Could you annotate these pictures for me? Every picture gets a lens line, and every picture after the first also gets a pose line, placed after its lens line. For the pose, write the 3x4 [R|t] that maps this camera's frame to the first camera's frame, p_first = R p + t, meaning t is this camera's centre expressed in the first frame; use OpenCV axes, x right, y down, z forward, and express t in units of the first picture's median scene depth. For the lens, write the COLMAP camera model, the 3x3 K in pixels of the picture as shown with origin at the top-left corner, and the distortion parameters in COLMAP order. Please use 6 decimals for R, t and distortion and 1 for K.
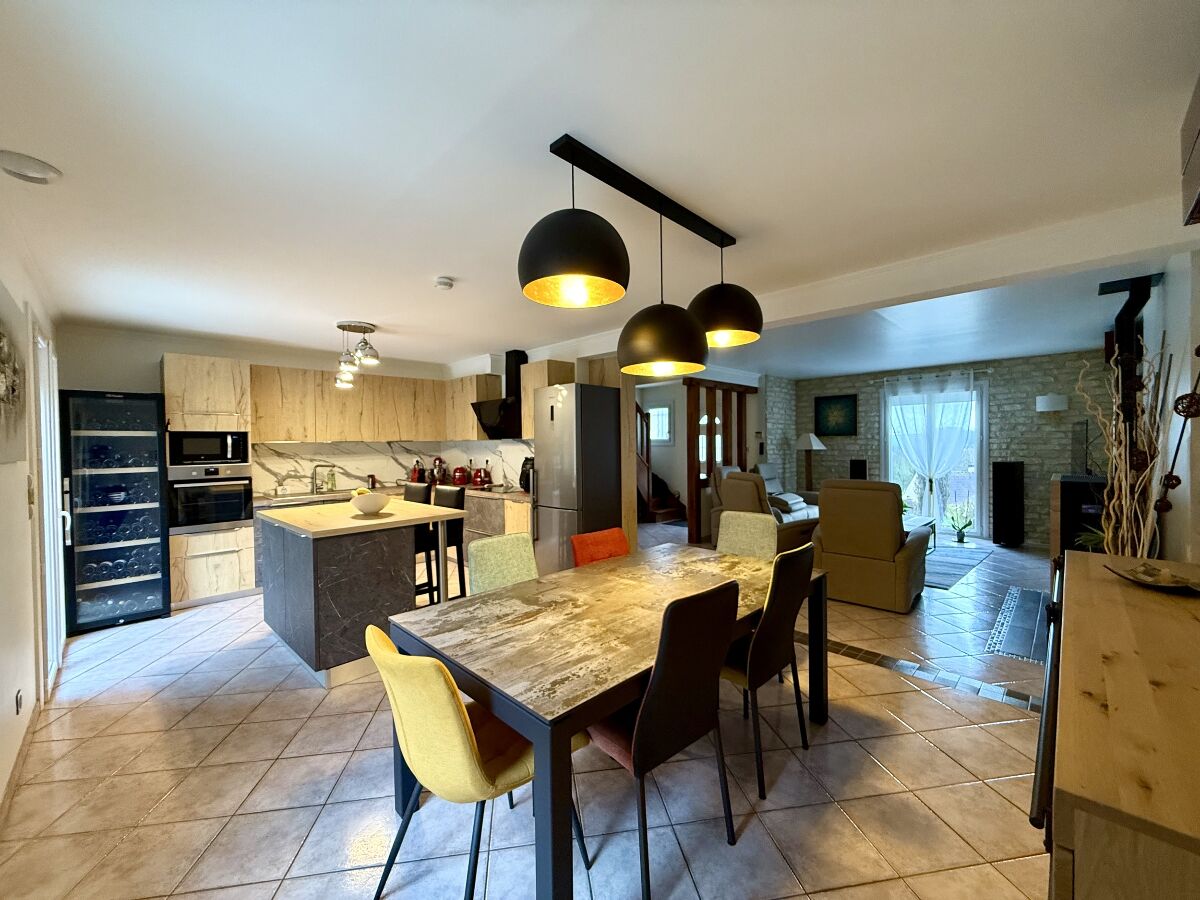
lens RADIAL K [[482.3, 0, 600.0], [0, 482.3, 449.6], [0, 0, 1]] dist [-0.003900, -0.000670]
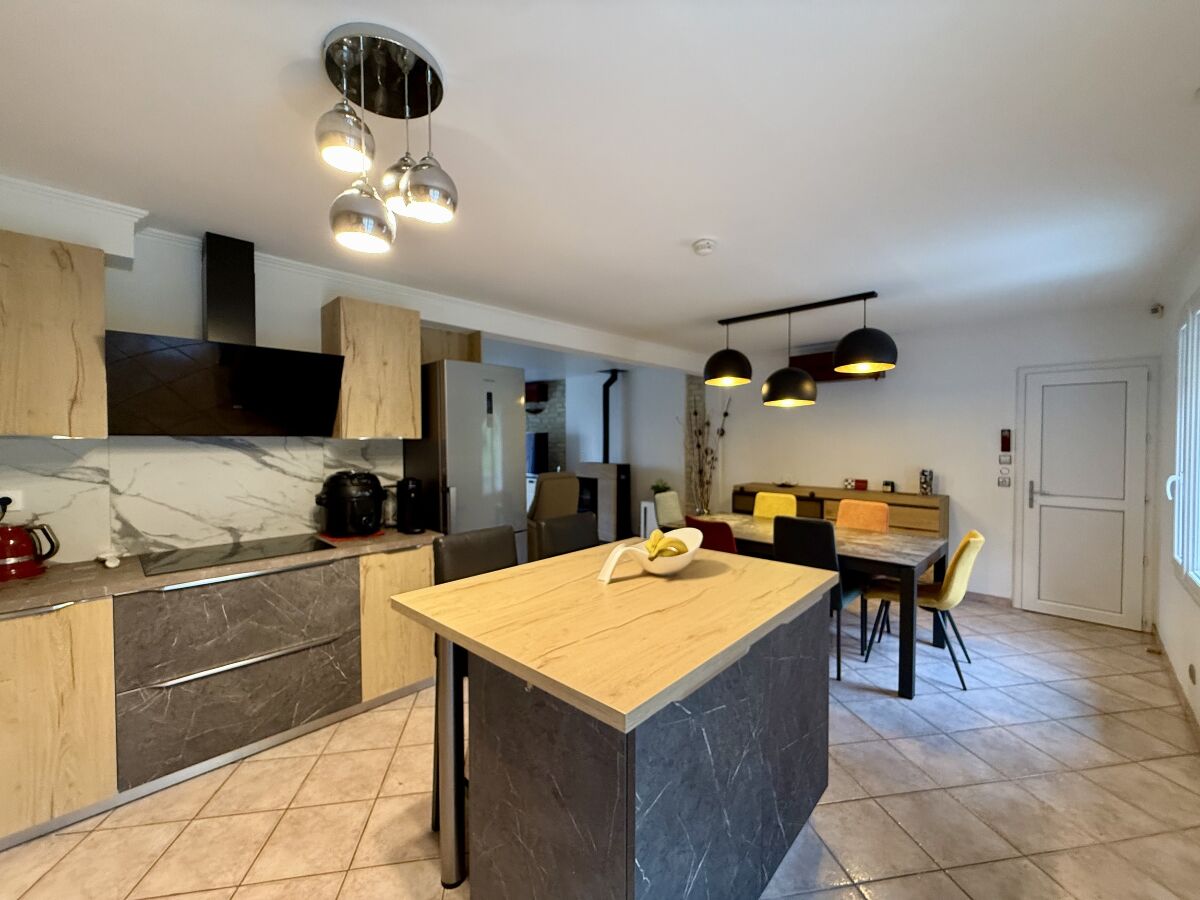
lens RADIAL K [[482.3, 0, 603.9], [0, 482.3, 453.8], [0, 0, 1]] dist [-0.003900, -0.000670]
pose [[-0.018808, -0.014750, 0.999714, -0.788399], [0.017373, 0.999735, 0.015077, -0.008813], [-0.999672, 0.017652, -0.018546, 0.832173]]
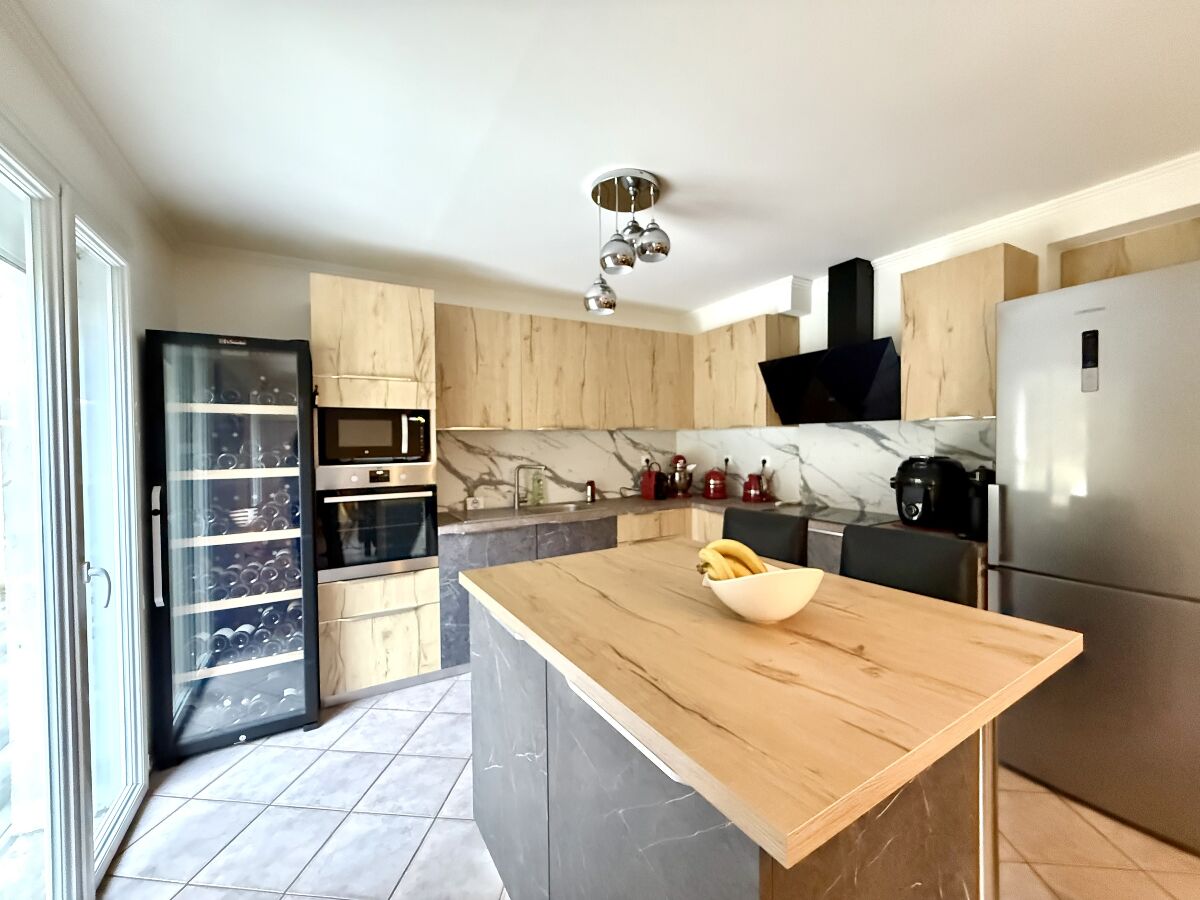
lens RADIAL K [[482.3, 0, 594.0], [0, 482.3, 449.1], [0, 0, 1]] dist [-0.003900, -0.000670]
pose [[0.963266, 0.006501, -0.268471, -0.385446], [-0.005075, 0.999969, 0.006006, 0.007471], [0.268502, -0.004423, 0.963269, 0.488996]]
